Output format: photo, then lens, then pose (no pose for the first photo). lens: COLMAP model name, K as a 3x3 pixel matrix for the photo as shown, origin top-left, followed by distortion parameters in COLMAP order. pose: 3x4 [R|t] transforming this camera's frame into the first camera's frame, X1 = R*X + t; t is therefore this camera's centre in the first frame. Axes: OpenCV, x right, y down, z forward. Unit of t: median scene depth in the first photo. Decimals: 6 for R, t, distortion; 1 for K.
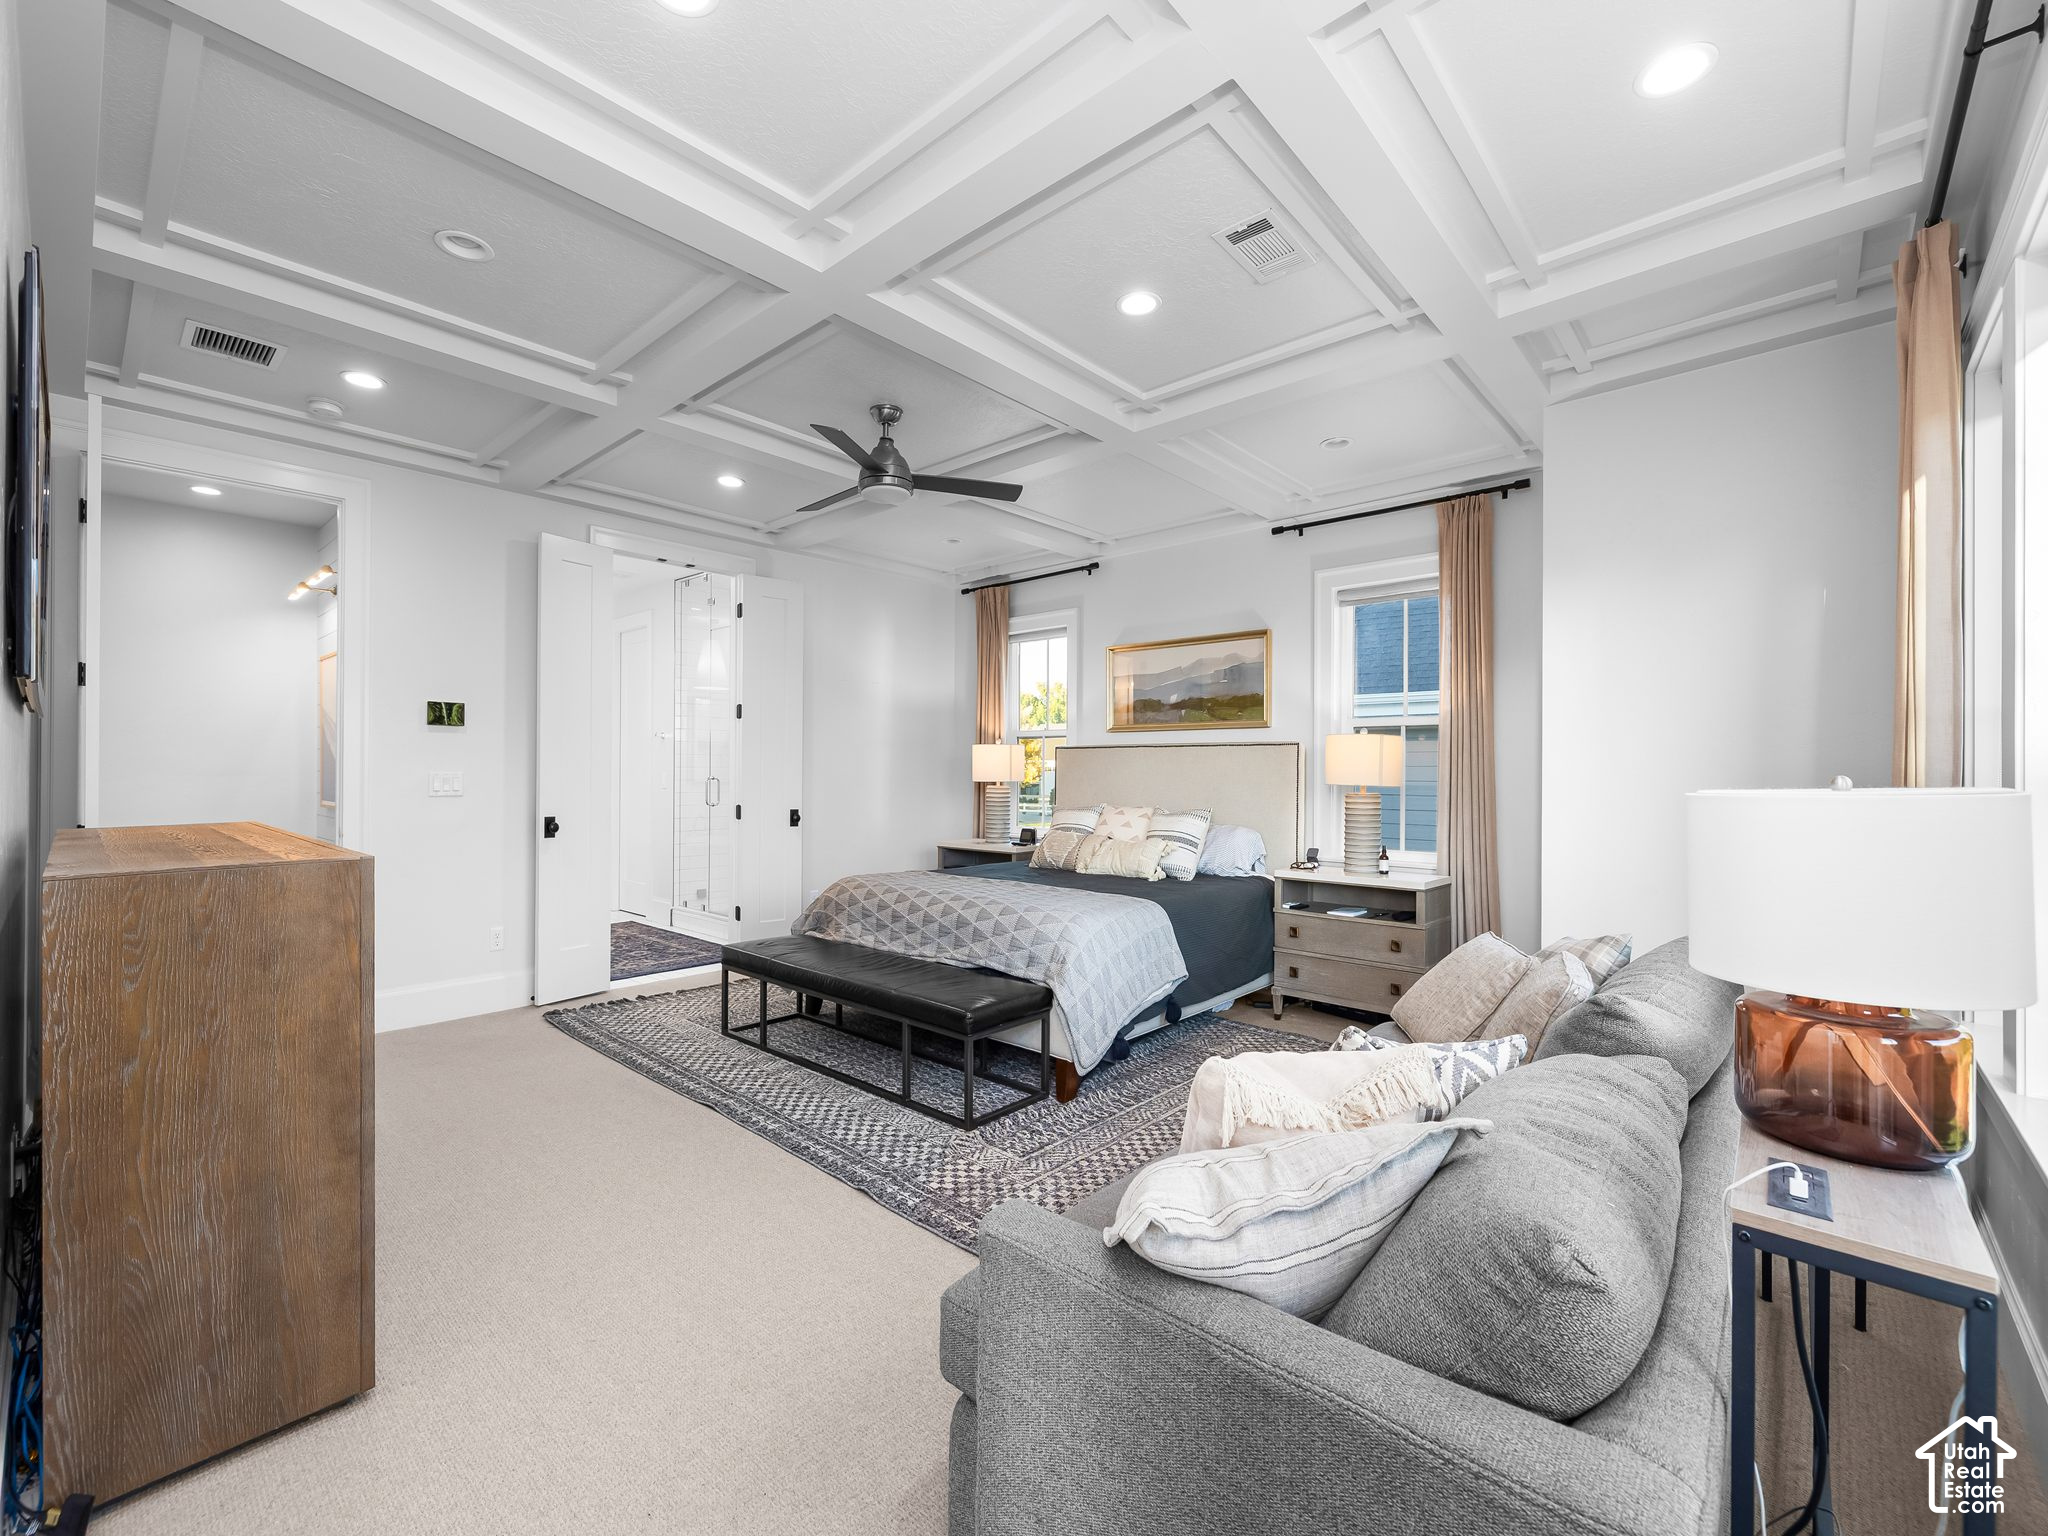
lens RADIAL K [[863.6, 0, 1012.4], [0, 863.6, 771.6], [0, 0, 1]] dist [0.002464, 0.000374]
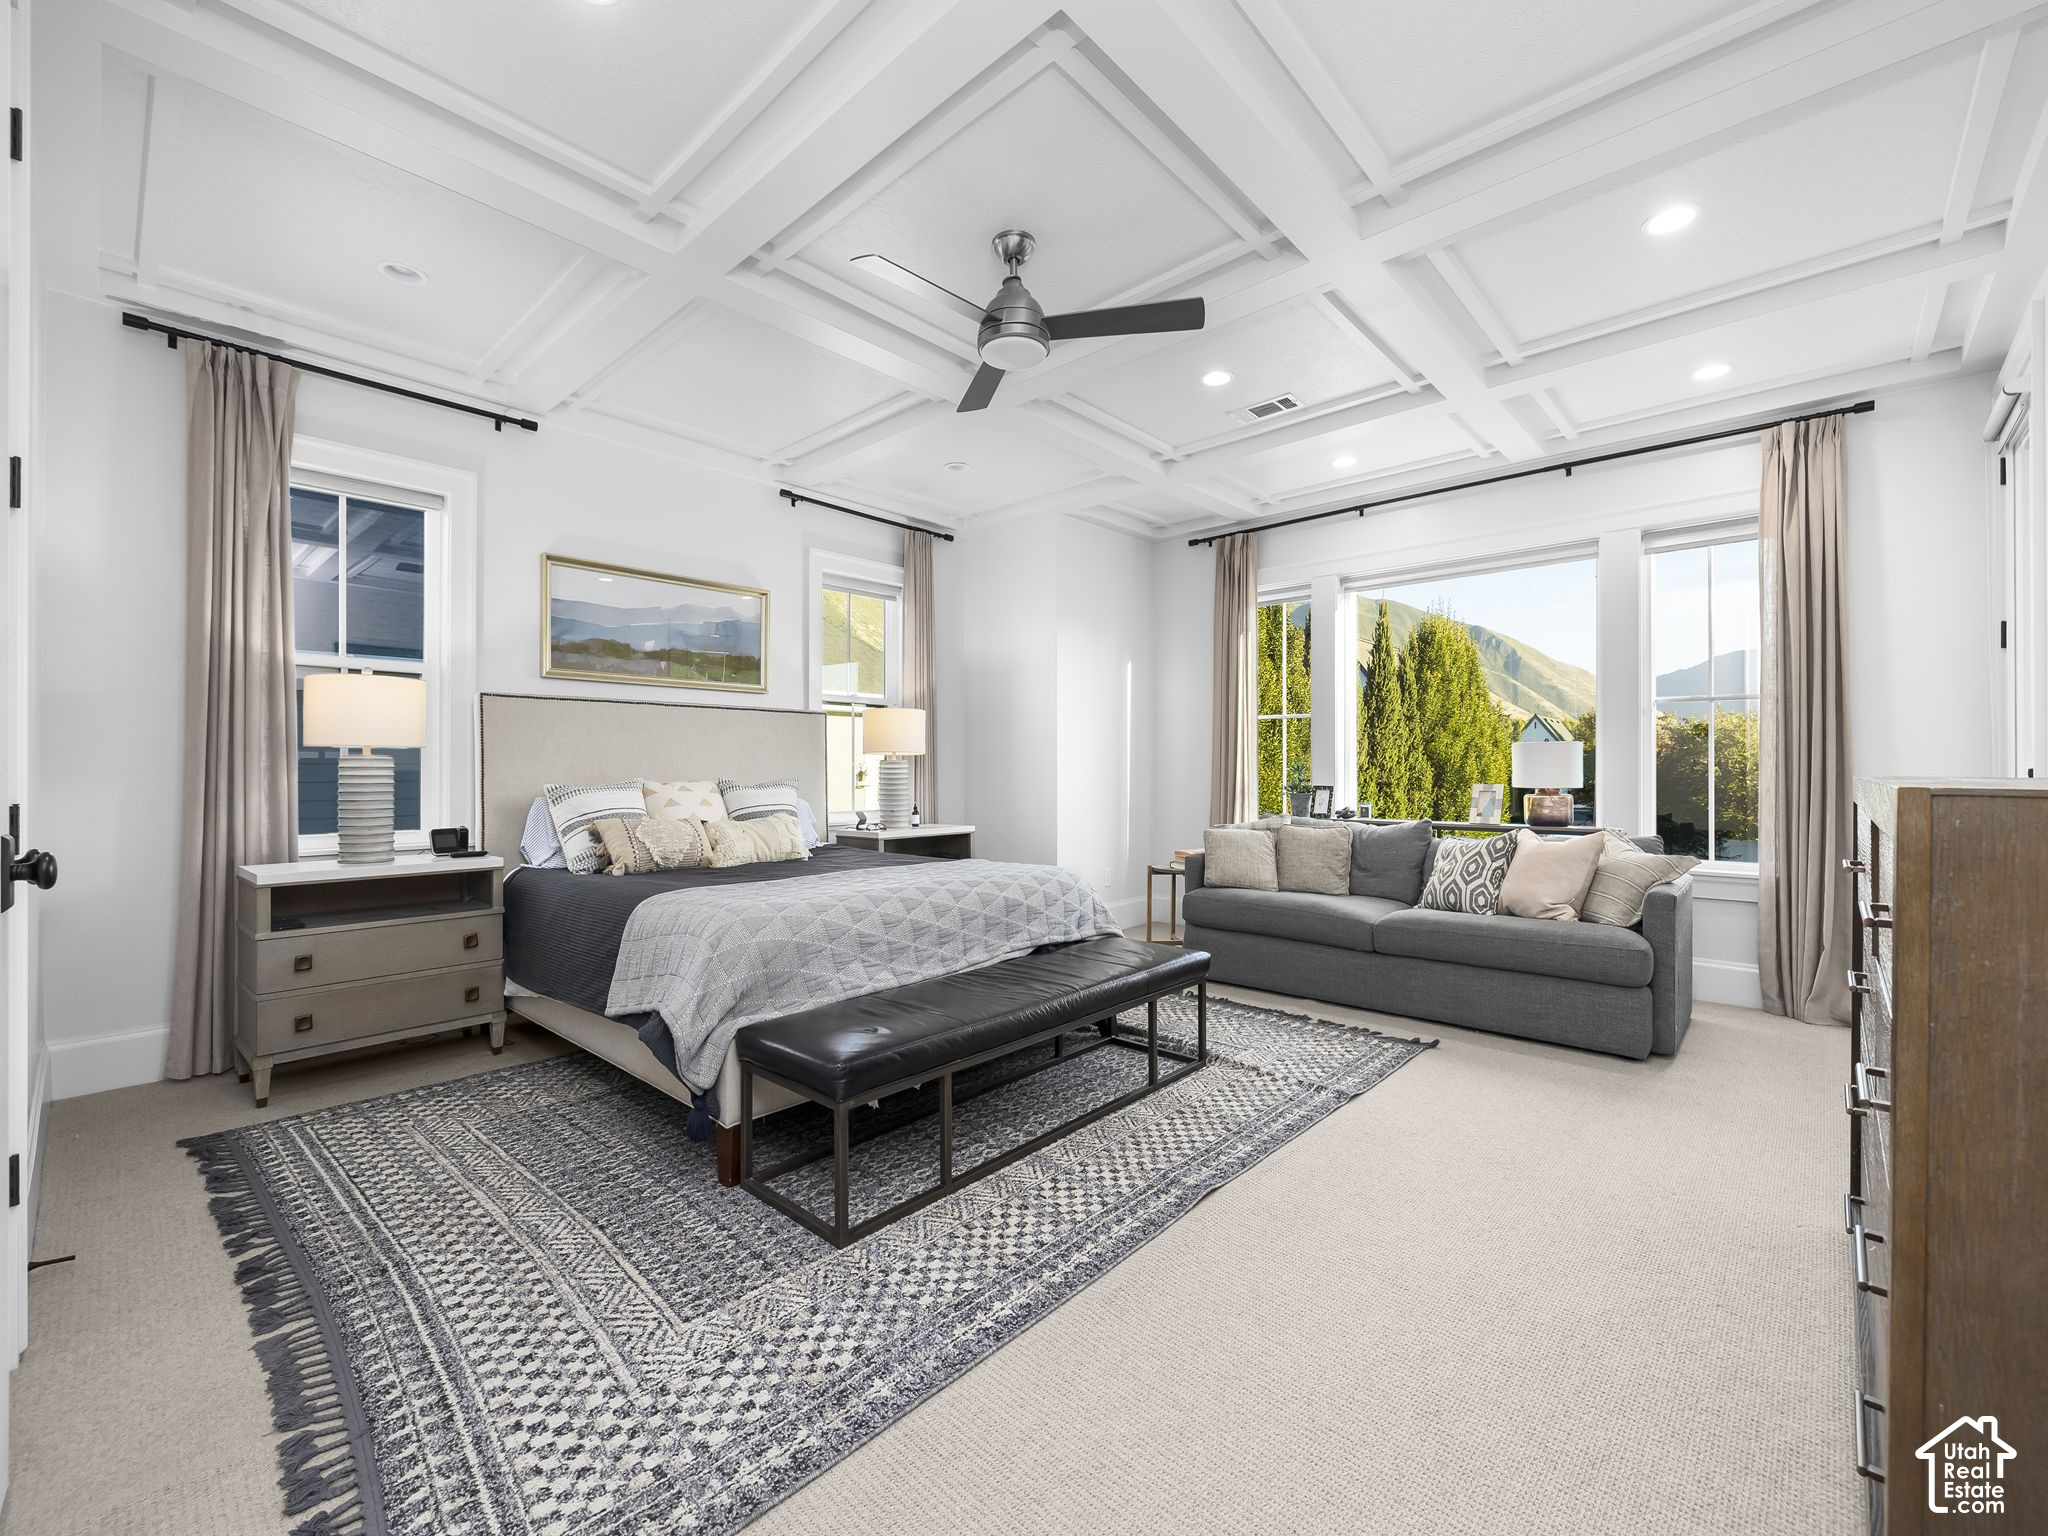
lens RADIAL K [[863.6, 0, 1013.1], [0, 863.6, 767.8], [0, 0, 1]] dist [0.002464, 0.000374]
pose [[0.012018, -0.002958, 0.999923, -0.832109], [0.001337, 0.999995, 0.002942, 0.035280], [-0.999927, 0.001302, 0.012022, 0.915268]]
